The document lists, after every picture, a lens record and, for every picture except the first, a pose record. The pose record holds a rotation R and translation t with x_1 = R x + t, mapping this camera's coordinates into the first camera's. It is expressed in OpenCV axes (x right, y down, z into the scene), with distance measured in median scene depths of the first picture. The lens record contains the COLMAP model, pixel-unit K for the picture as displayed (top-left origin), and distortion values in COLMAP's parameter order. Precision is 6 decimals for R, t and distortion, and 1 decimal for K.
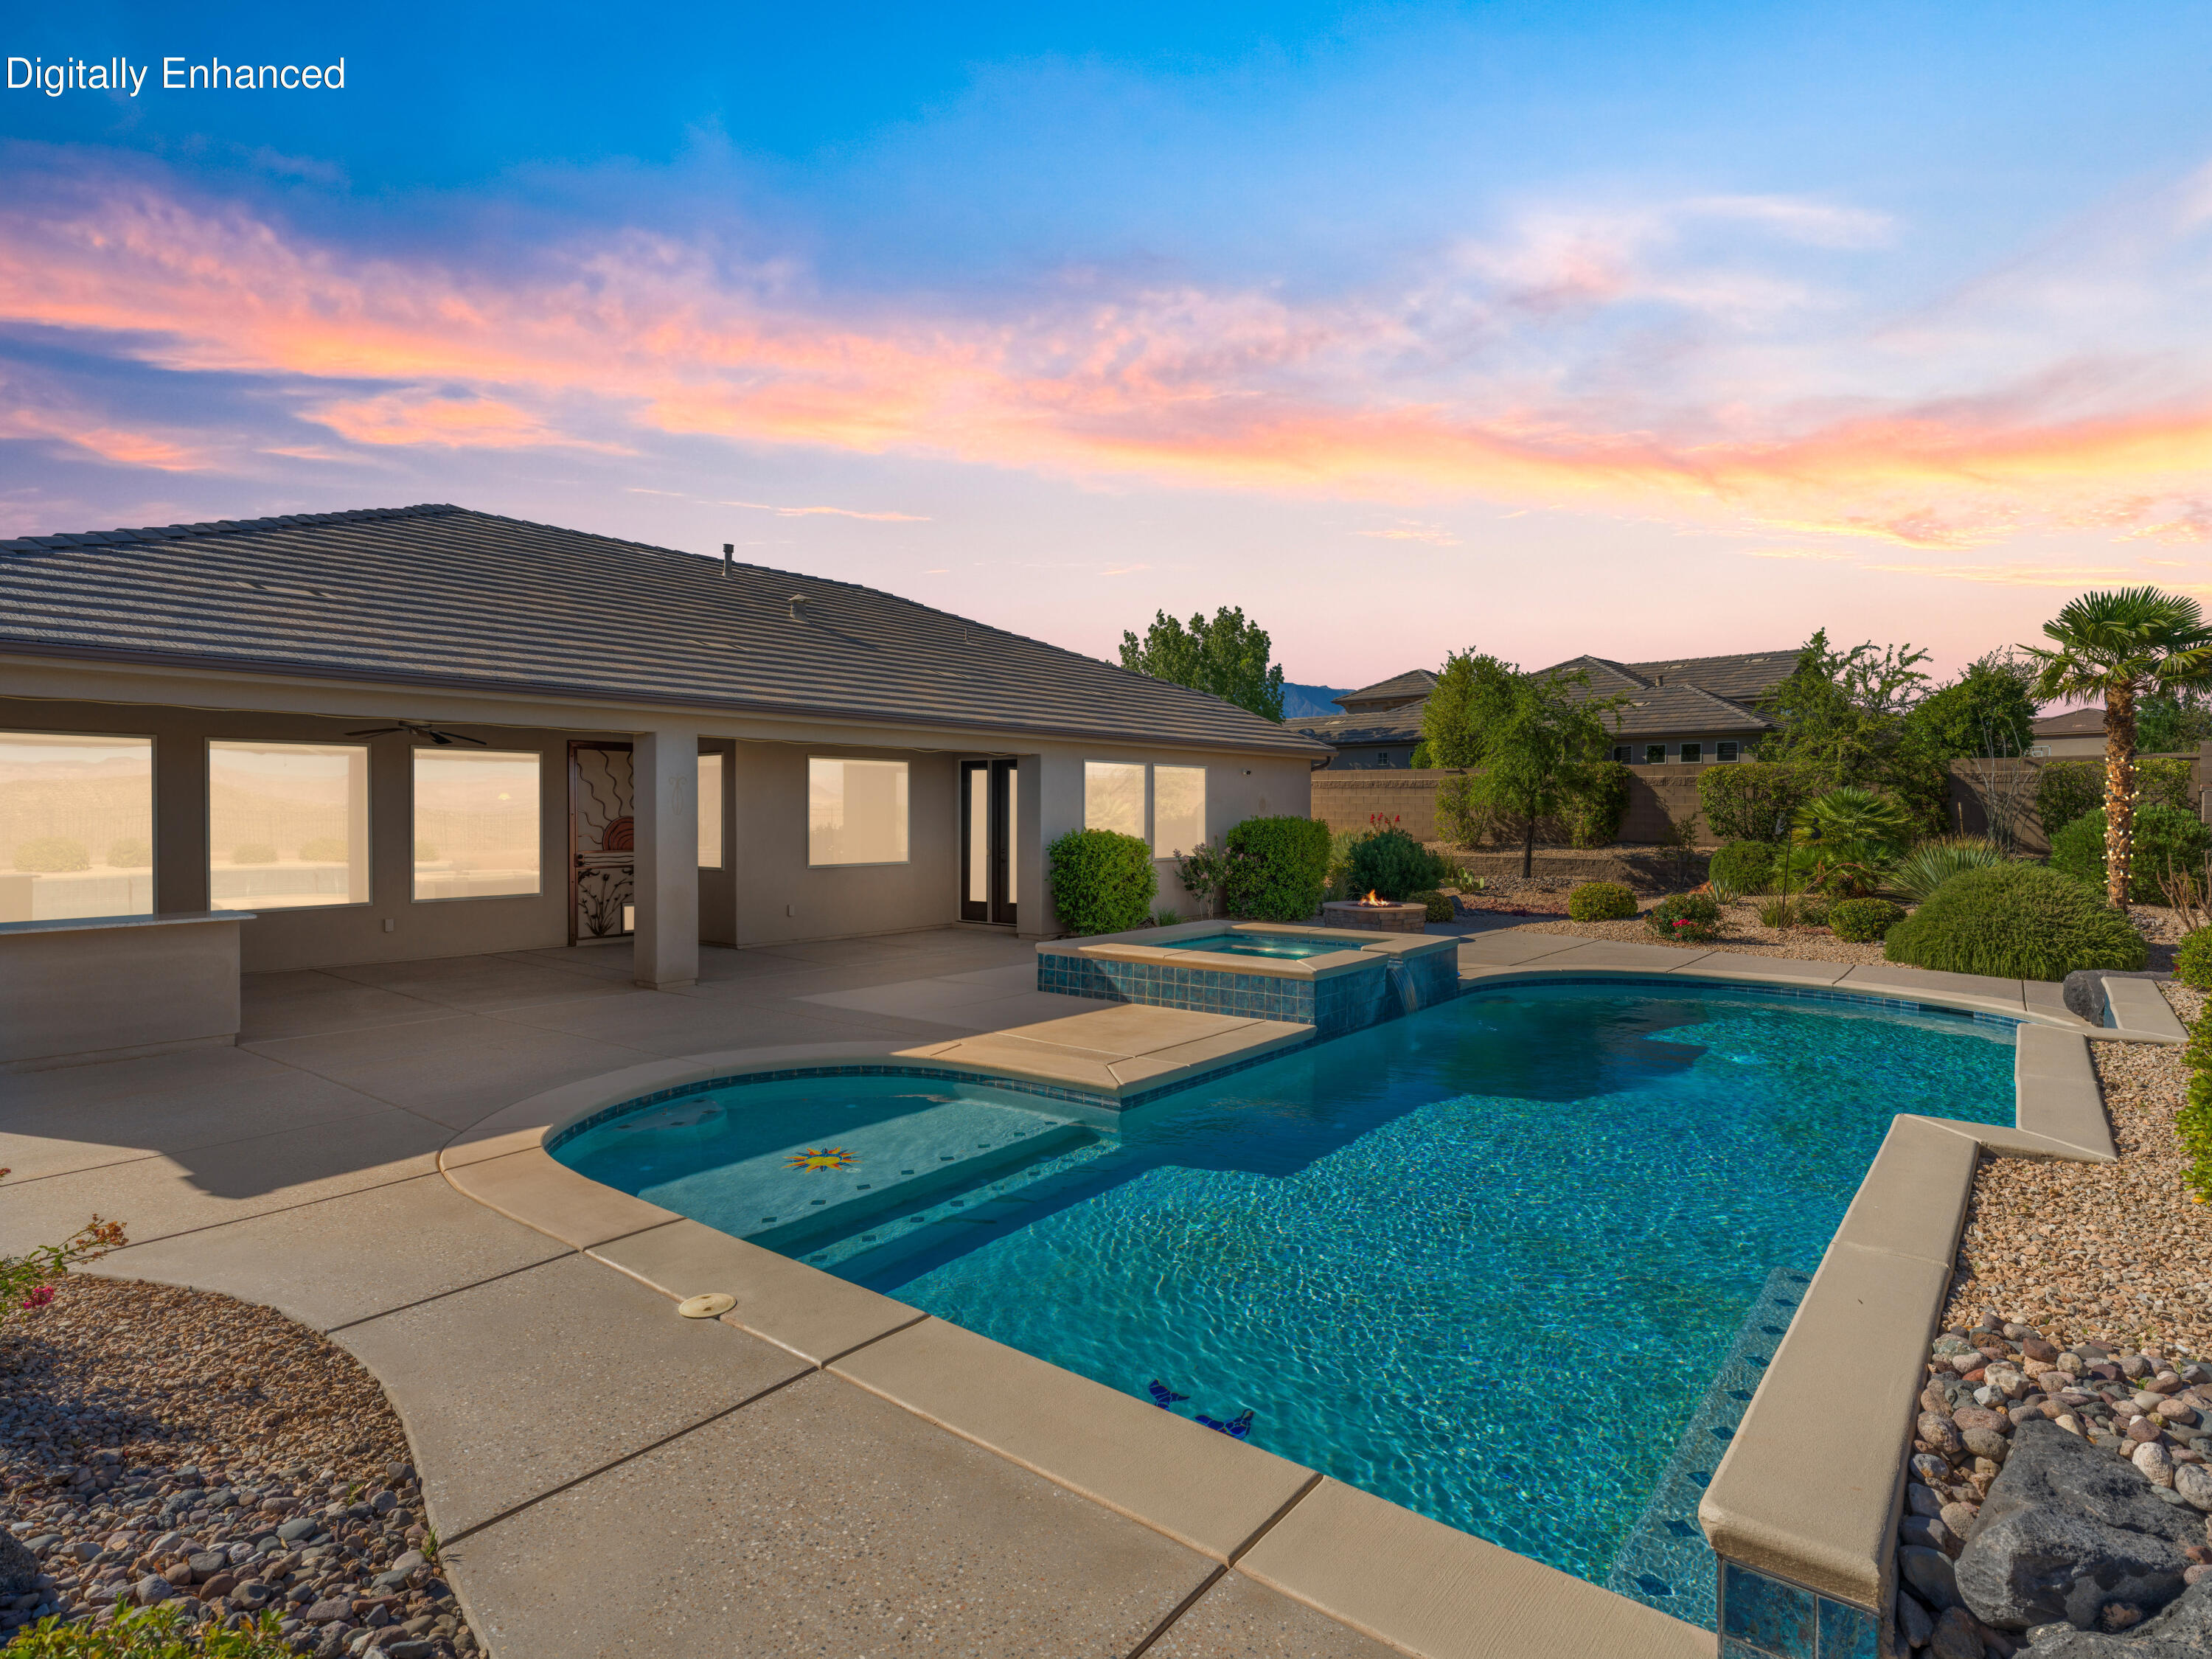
lens RADIAL K [[1161.6, 0, 1092.9], [0, 1161.6, 824.6], [0, 0, 1]] dist [0.004191, -0.003291]
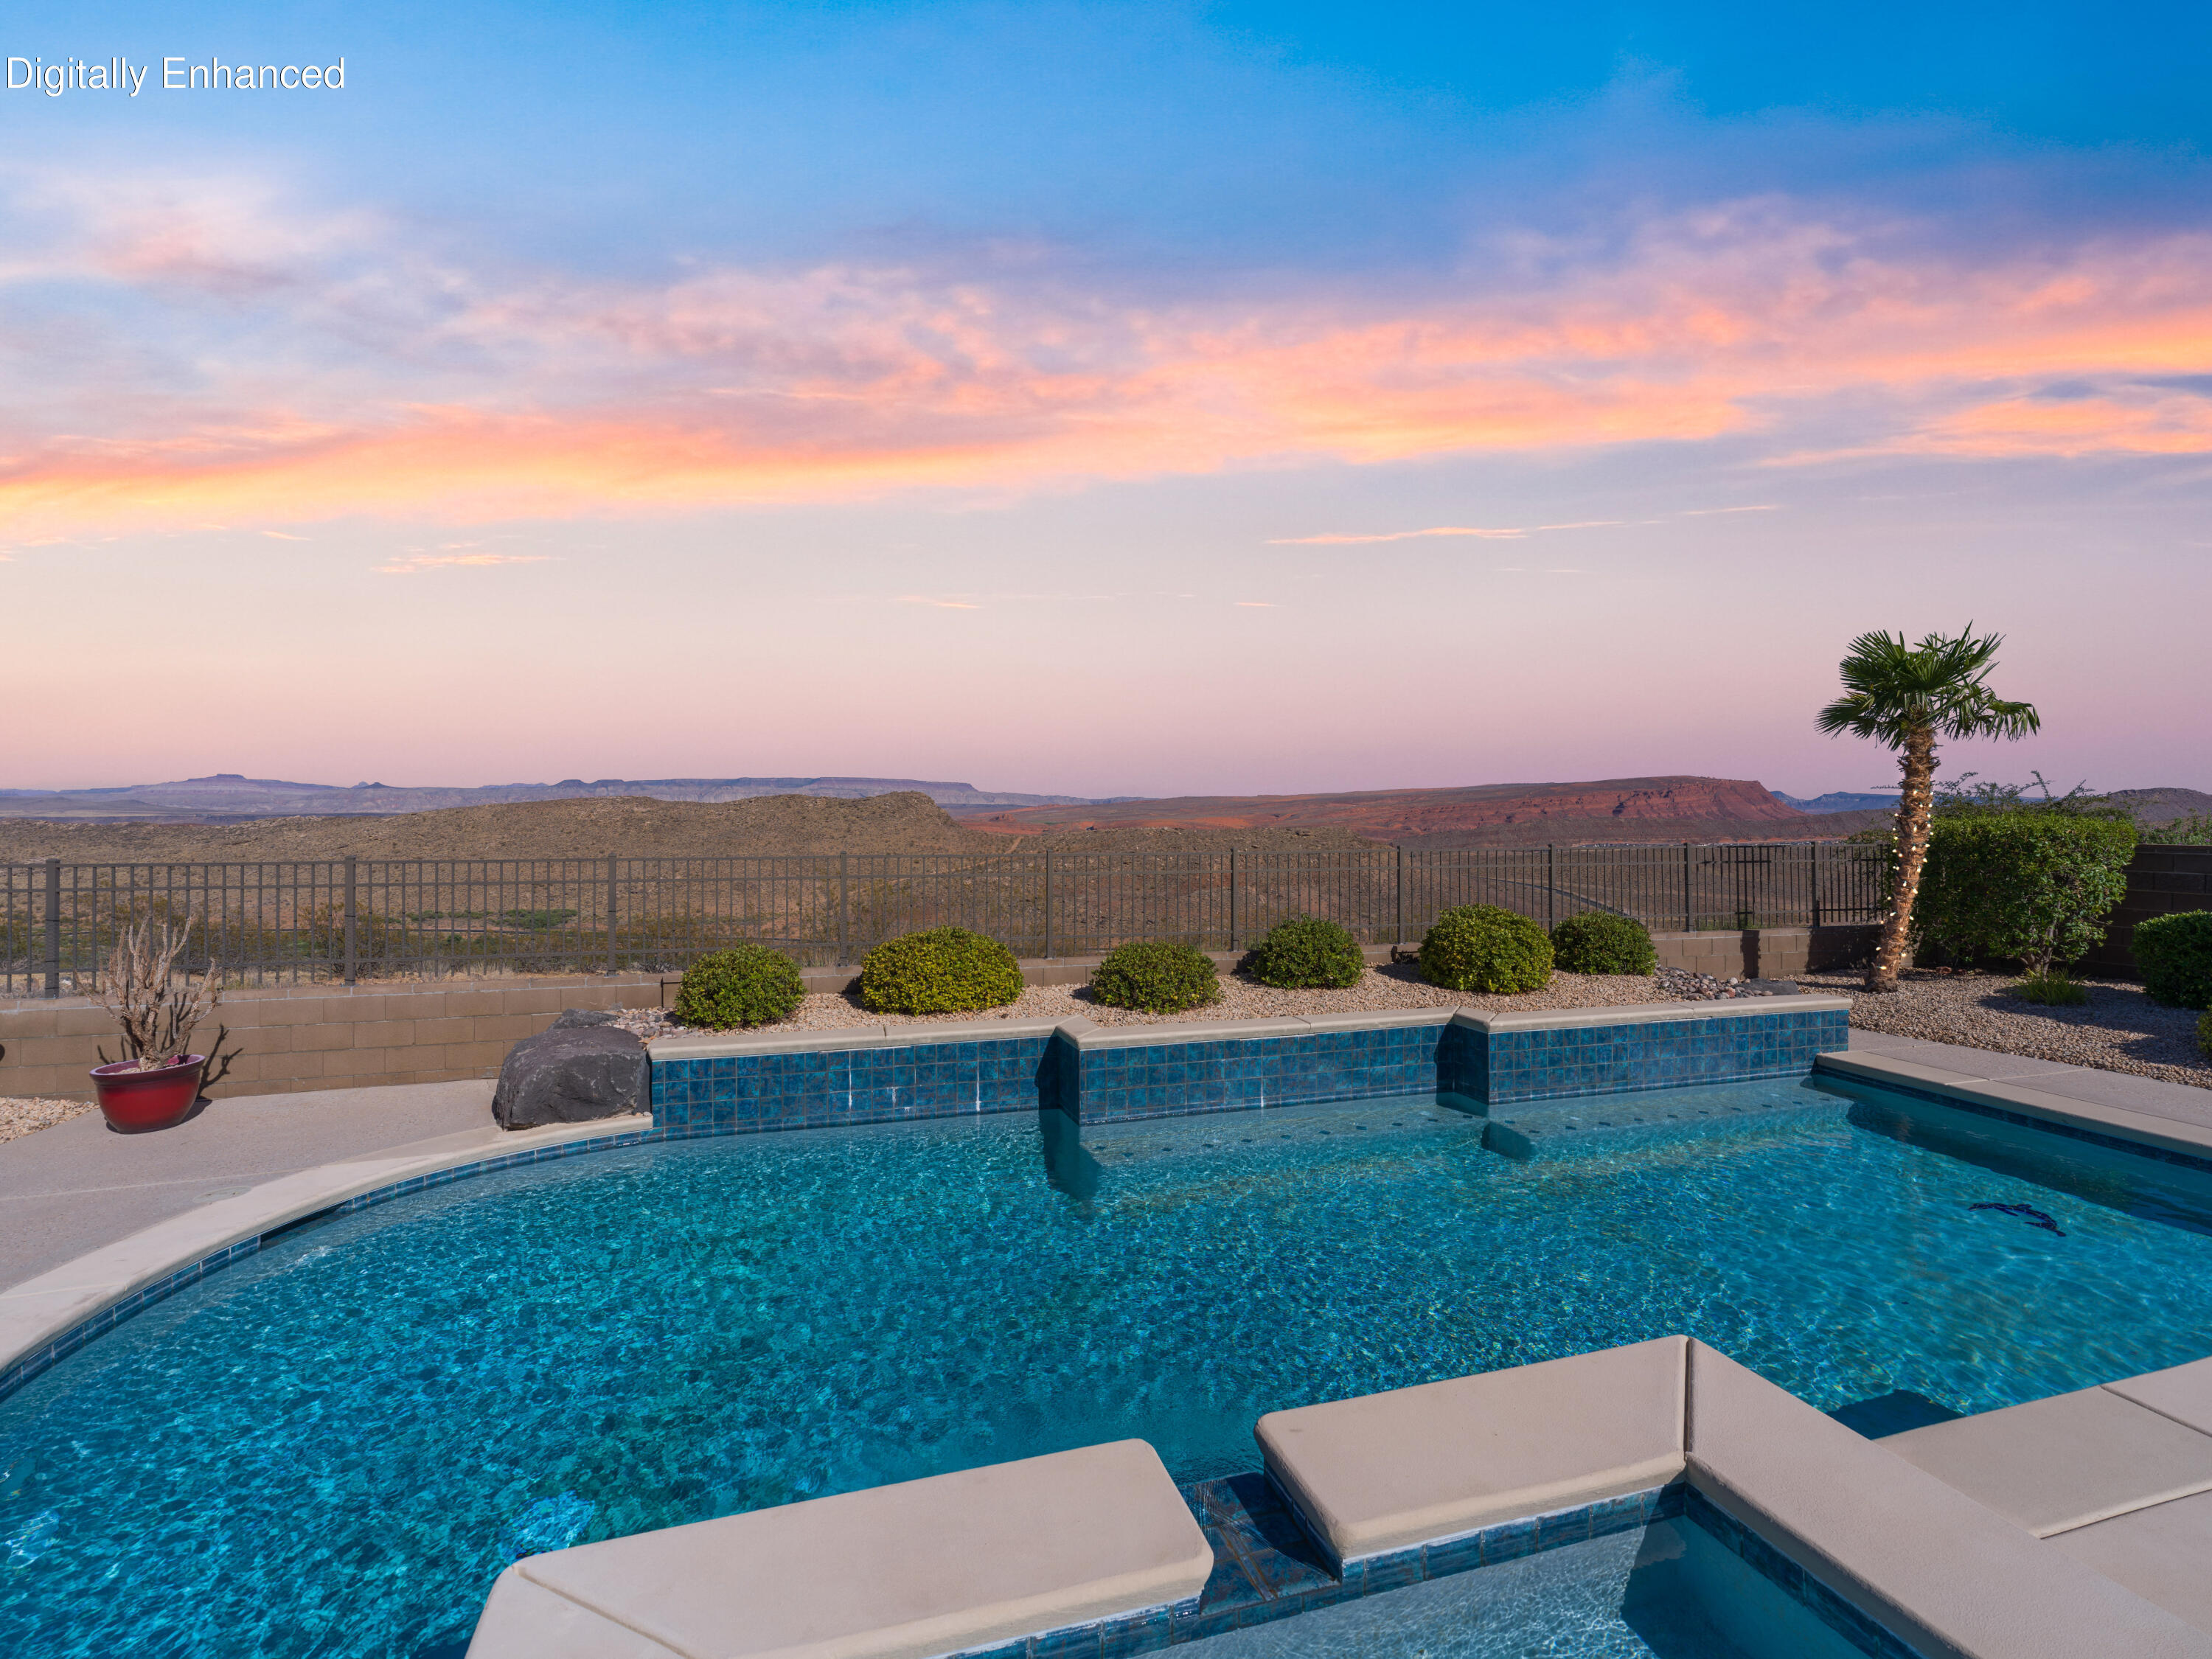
lens RADIAL K [[1007.4, 0, 1100.5], [0, 1007.4, 823.9], [0, 0, 1]] dist [0.002202, -0.000407]
pose [[-0.827732, -0.001392, 0.561122, 0.095366], [0.008763, 0.999843, 0.015407, -0.023434], [-0.561055, 0.017670, -0.827590, 0.777078]]
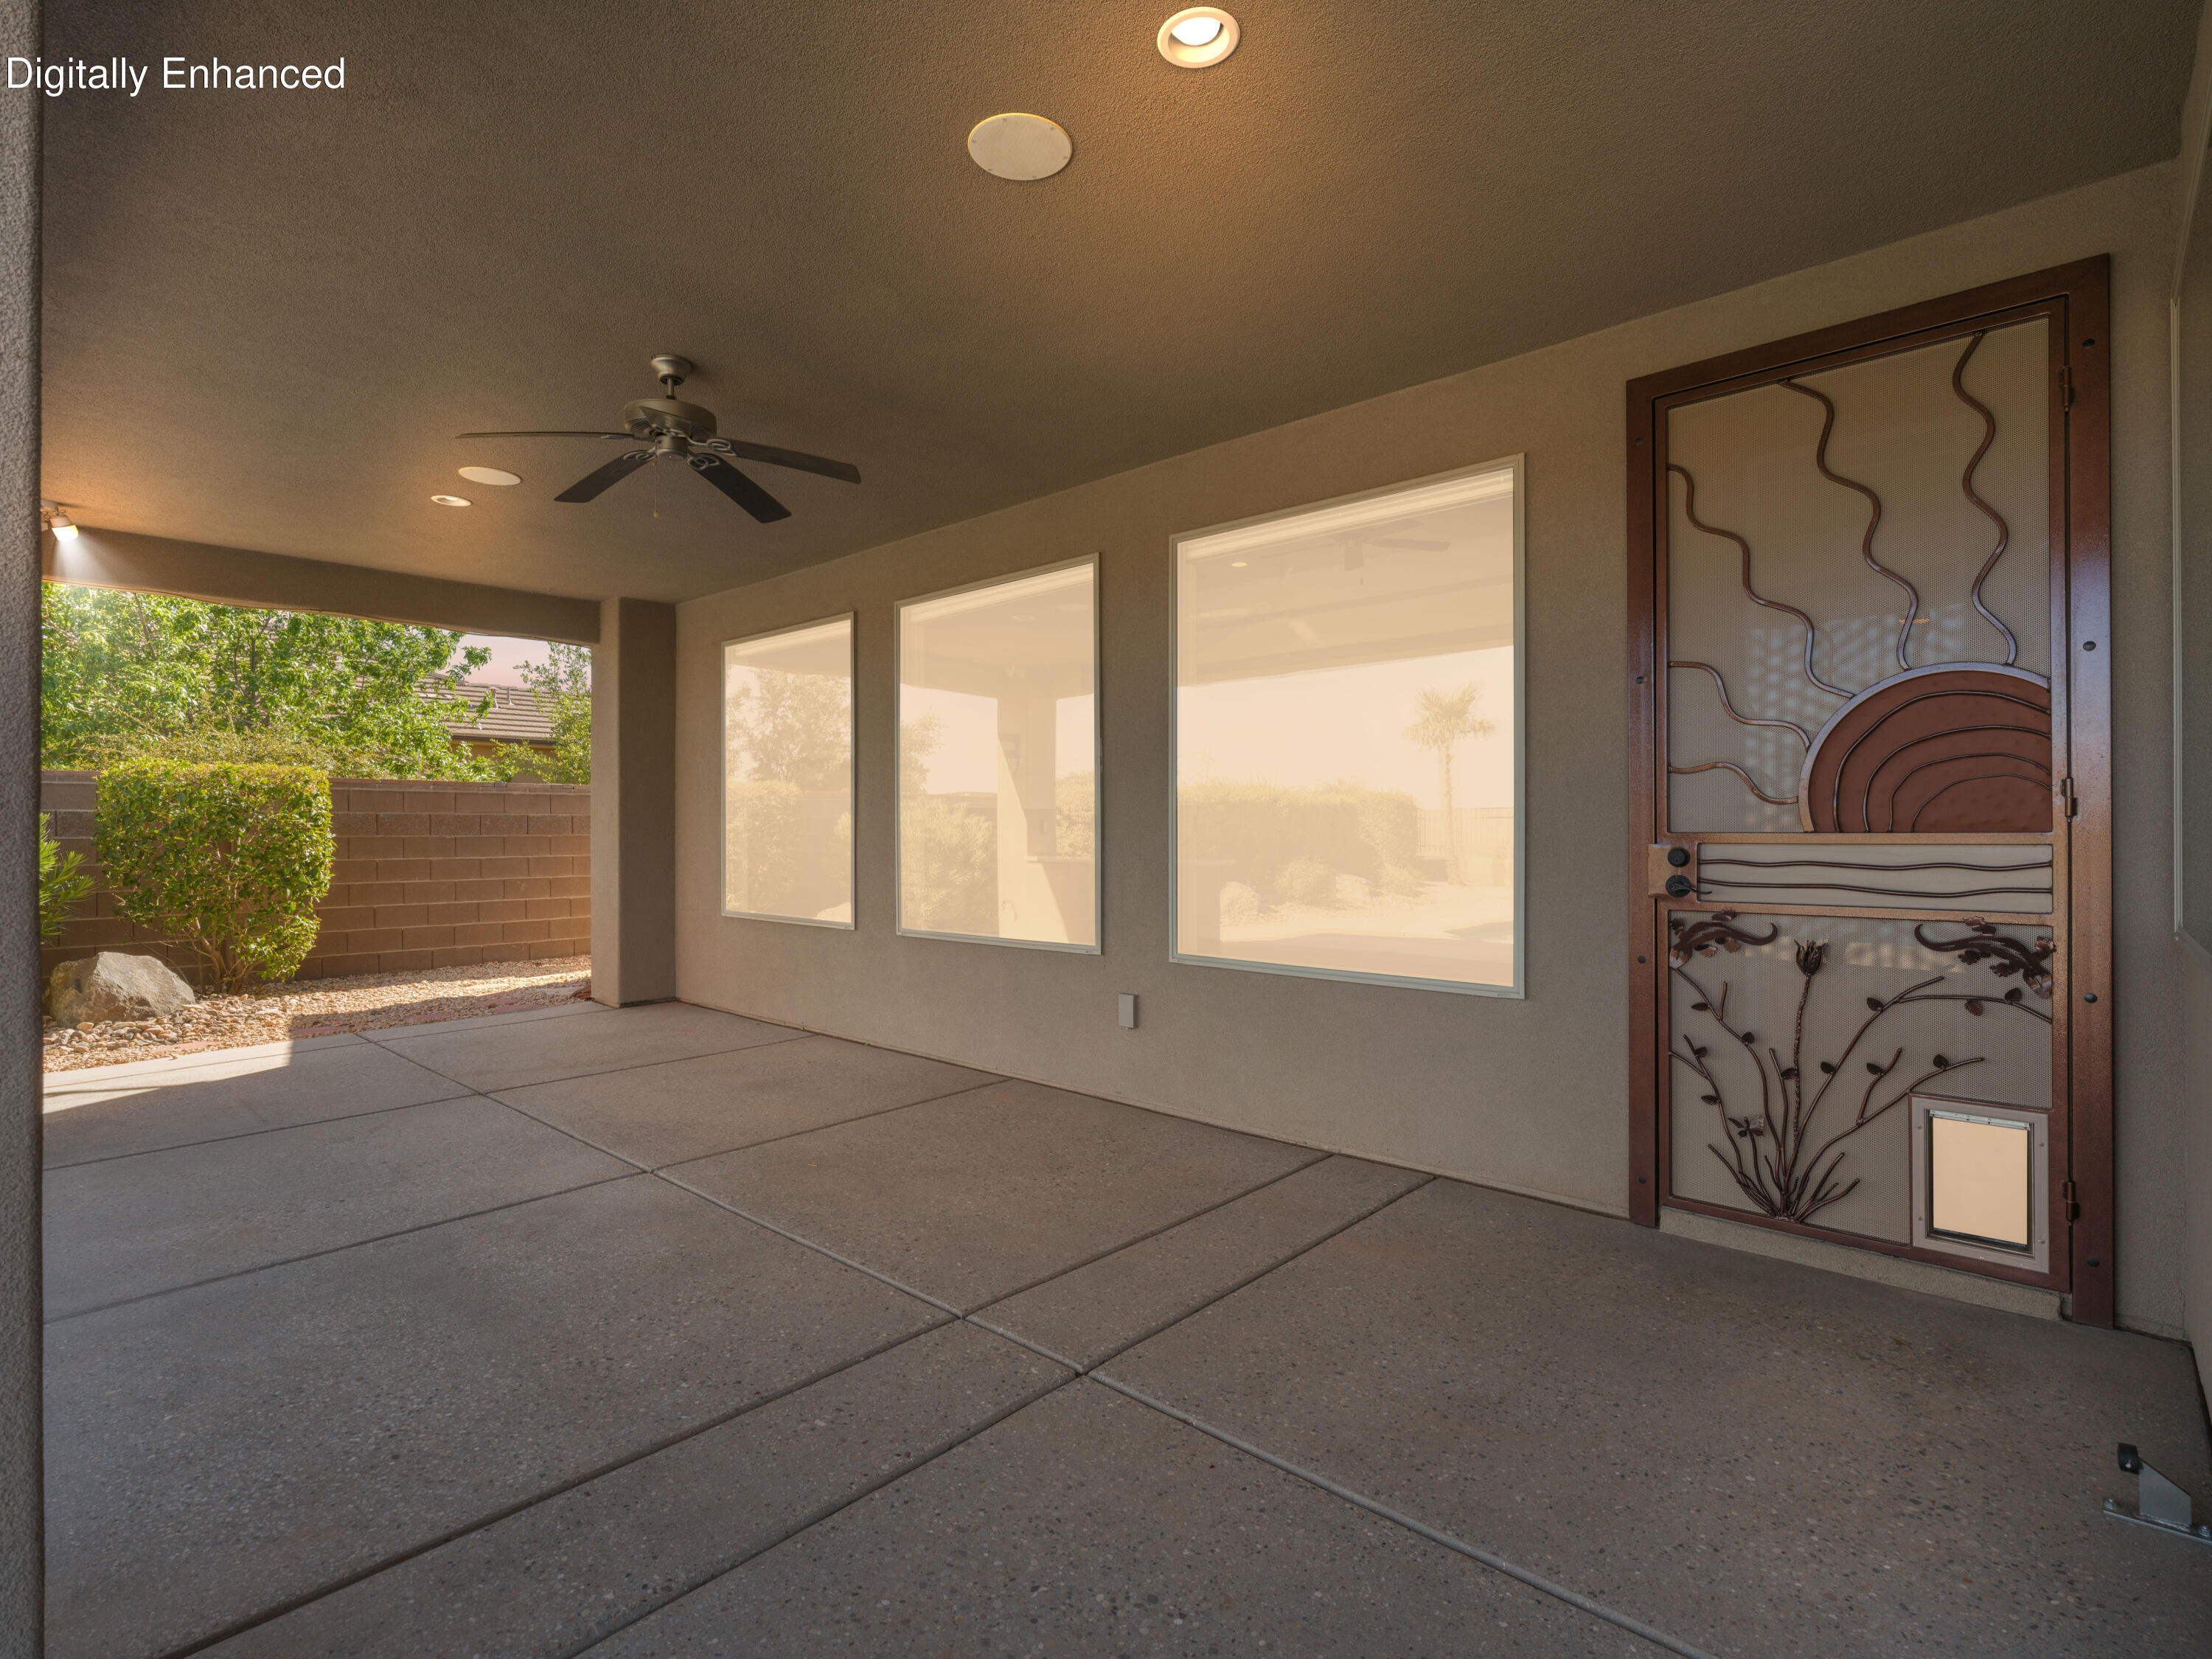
lens RADIAL K [[1080.8, 0, 1104.0], [0, 1080.8, 826.2], [0, 0, 1]] dist [-0.004716, 0.000657]
pose [[-0.055655, -0.006494, -0.998429, -0.190561], [-0.009468, 0.999937, -0.005976, 0.020864], [0.998405, 0.009120, -0.055713, 0.792966]]
